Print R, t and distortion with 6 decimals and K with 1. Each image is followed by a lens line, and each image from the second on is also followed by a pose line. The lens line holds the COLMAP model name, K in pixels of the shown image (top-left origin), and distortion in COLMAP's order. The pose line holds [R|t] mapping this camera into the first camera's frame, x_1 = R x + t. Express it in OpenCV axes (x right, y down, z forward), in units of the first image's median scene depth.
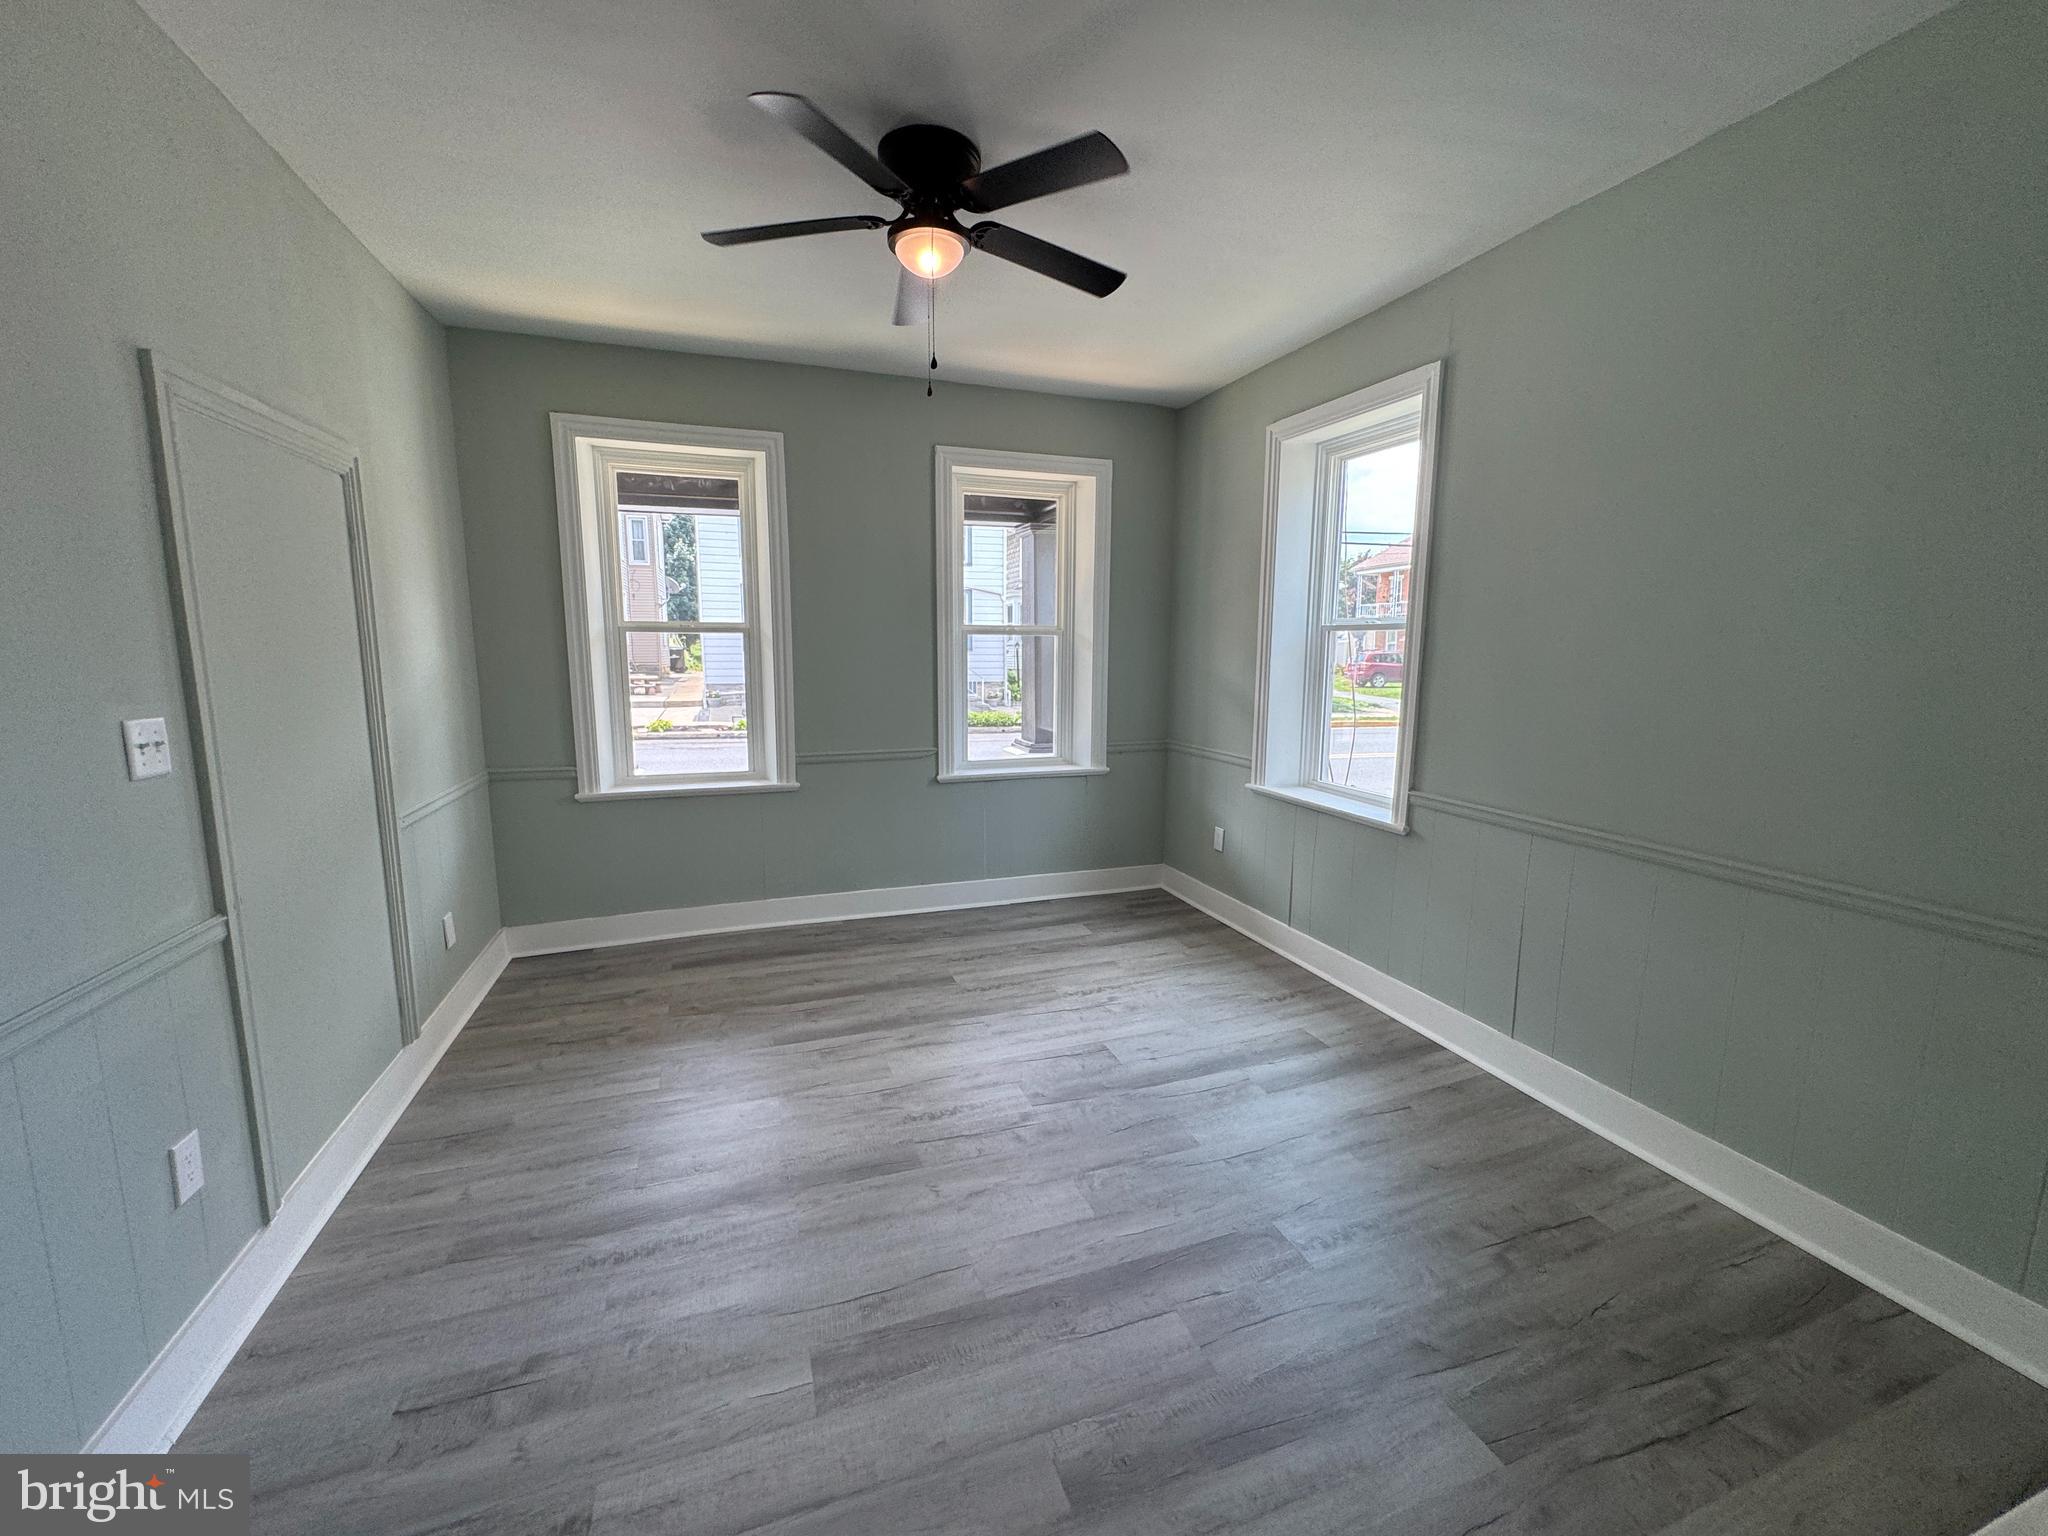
lens RADIAL K [[815.5, 0, 1025.6], [0, 815.5, 759.7], [0, 0, 1]] dist [-0.007230, -0.000278]
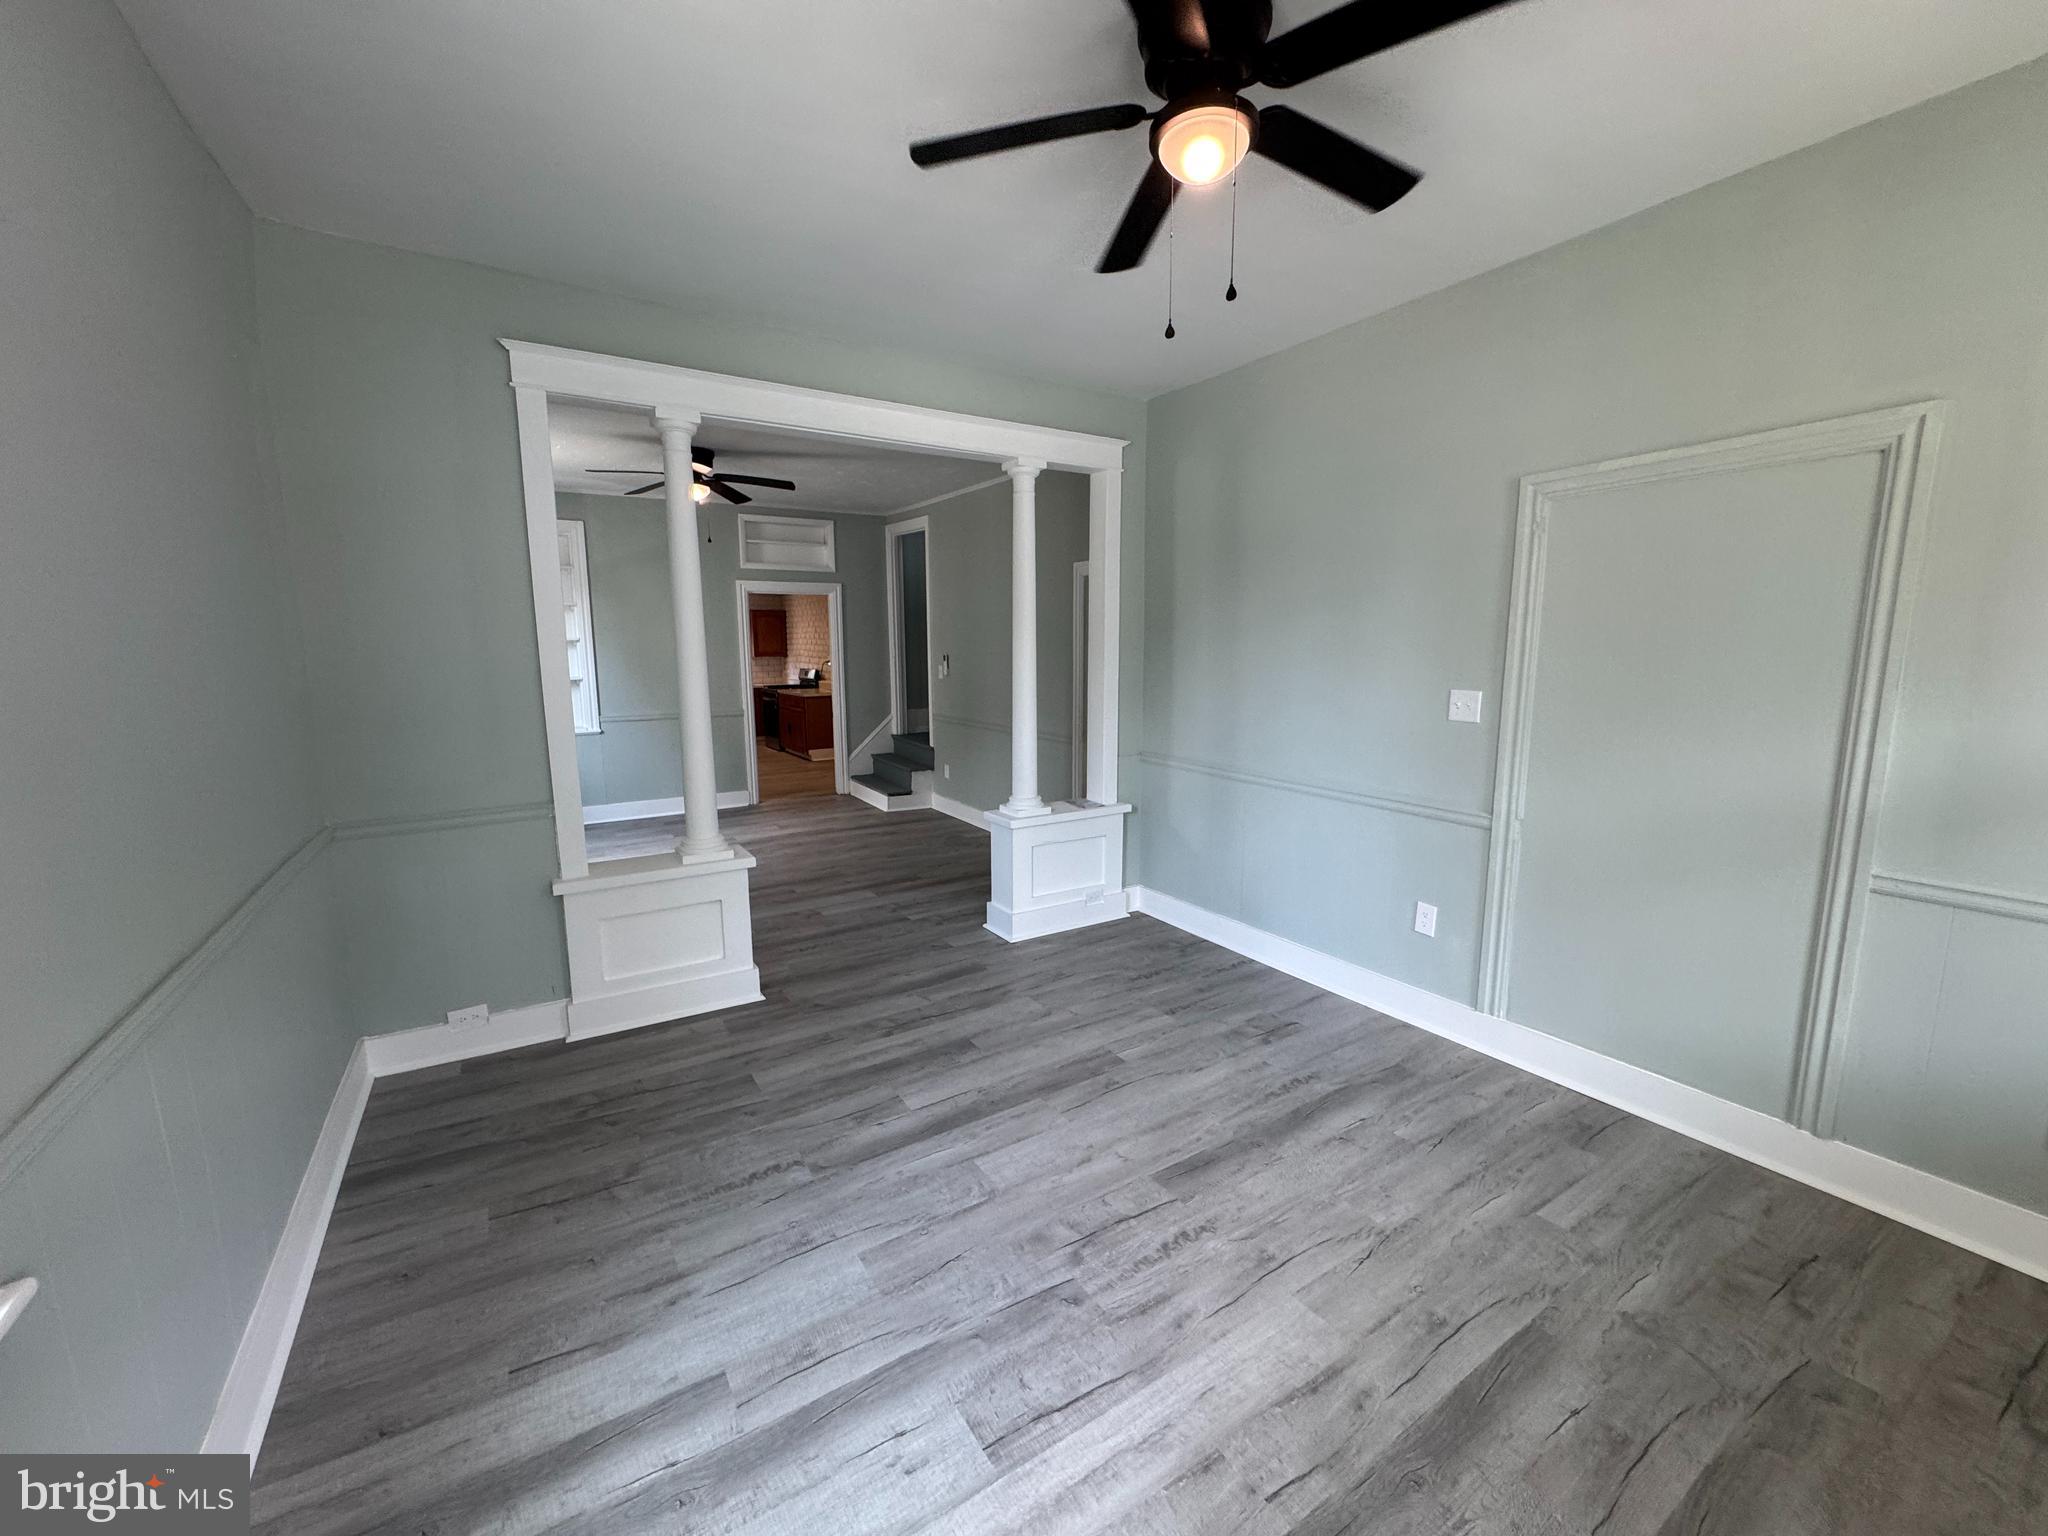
lens RADIAL K [[815.5, 0, 1029.7], [0, 815.5, 773.5], [0, 0, 1]] dist [-0.007230, -0.000278]
pose [[-0.973850, 0.037552, -0.224067, 0.219876], [-0.029257, 0.957304, 0.287597, -0.253630], [0.225300, 0.286632, -0.931172, 1.734782]]
